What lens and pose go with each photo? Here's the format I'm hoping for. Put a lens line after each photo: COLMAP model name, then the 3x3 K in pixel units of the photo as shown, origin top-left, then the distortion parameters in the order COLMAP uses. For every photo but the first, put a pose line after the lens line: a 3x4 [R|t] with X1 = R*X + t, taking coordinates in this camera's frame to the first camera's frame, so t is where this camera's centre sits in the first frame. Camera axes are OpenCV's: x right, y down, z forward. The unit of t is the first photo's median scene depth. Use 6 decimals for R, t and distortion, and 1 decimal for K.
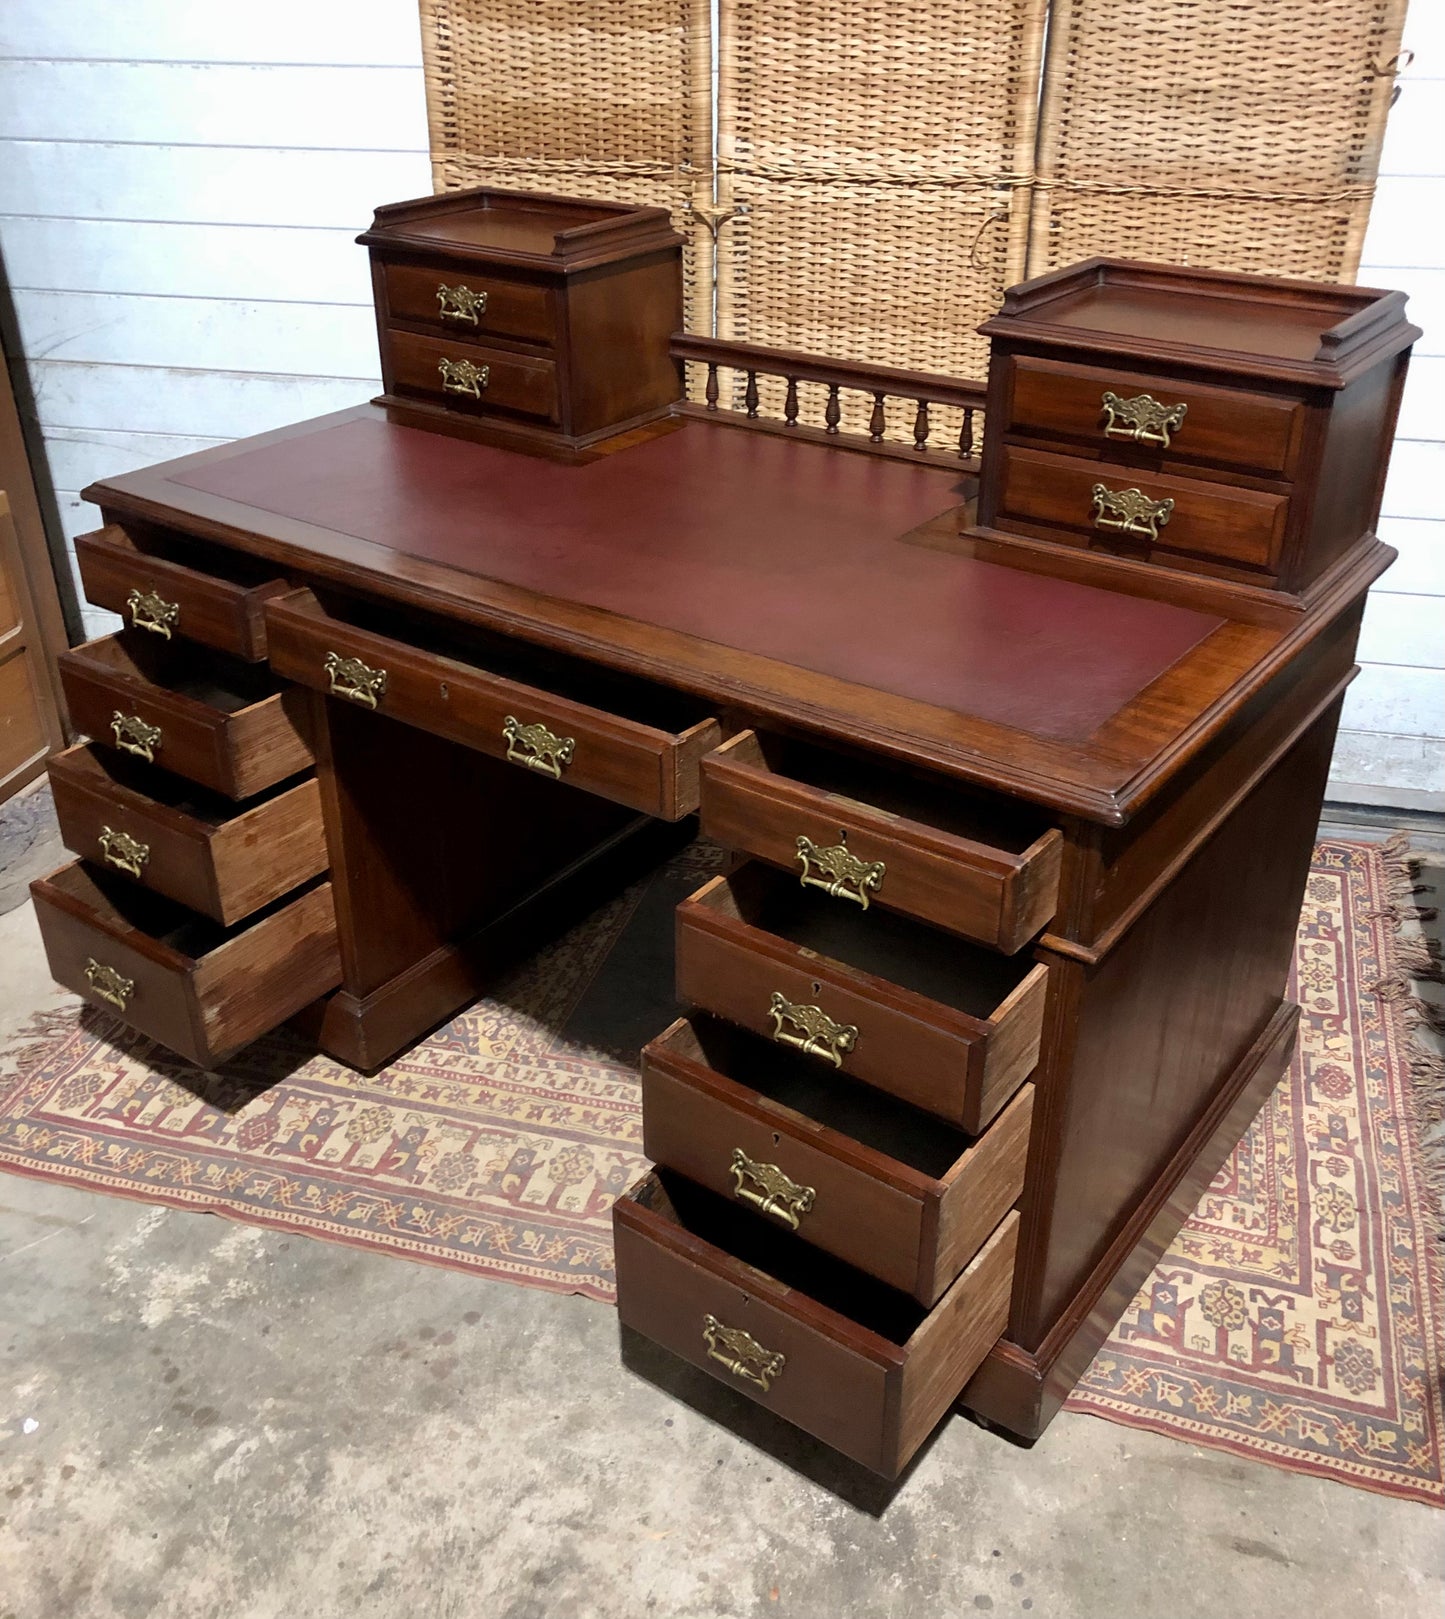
lens RADIAL K [[1602.9, 0, 722.5], [0, 1602.9, 809.5], [0, 0, 1]] dist [-0.023076, 0.030034]
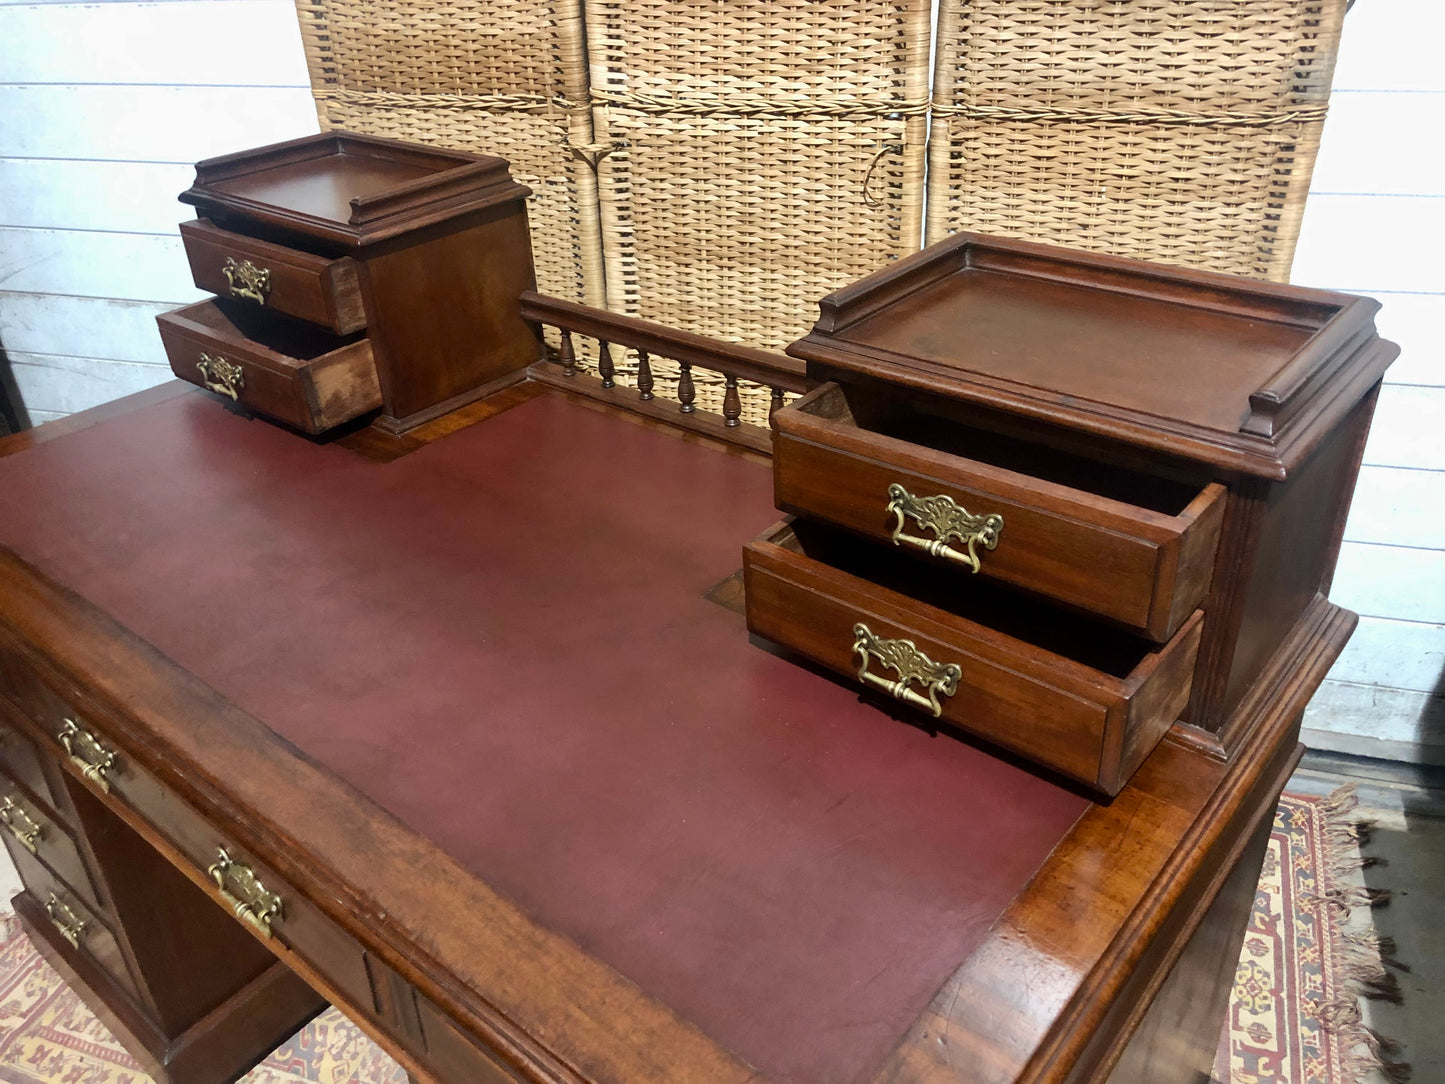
lens RADIAL K [[1186.7, 0, 722.5], [0, 1186.7, 542.0], [0, 0, 1]] dist [0.006037, -0.009106]
pose [[0.997298, -0.002020, -0.073438, 0.125292], [0.003427, 0.999813, 0.019034, -0.161453], [0.073386, -0.019235, 0.997118, 0.319484]]
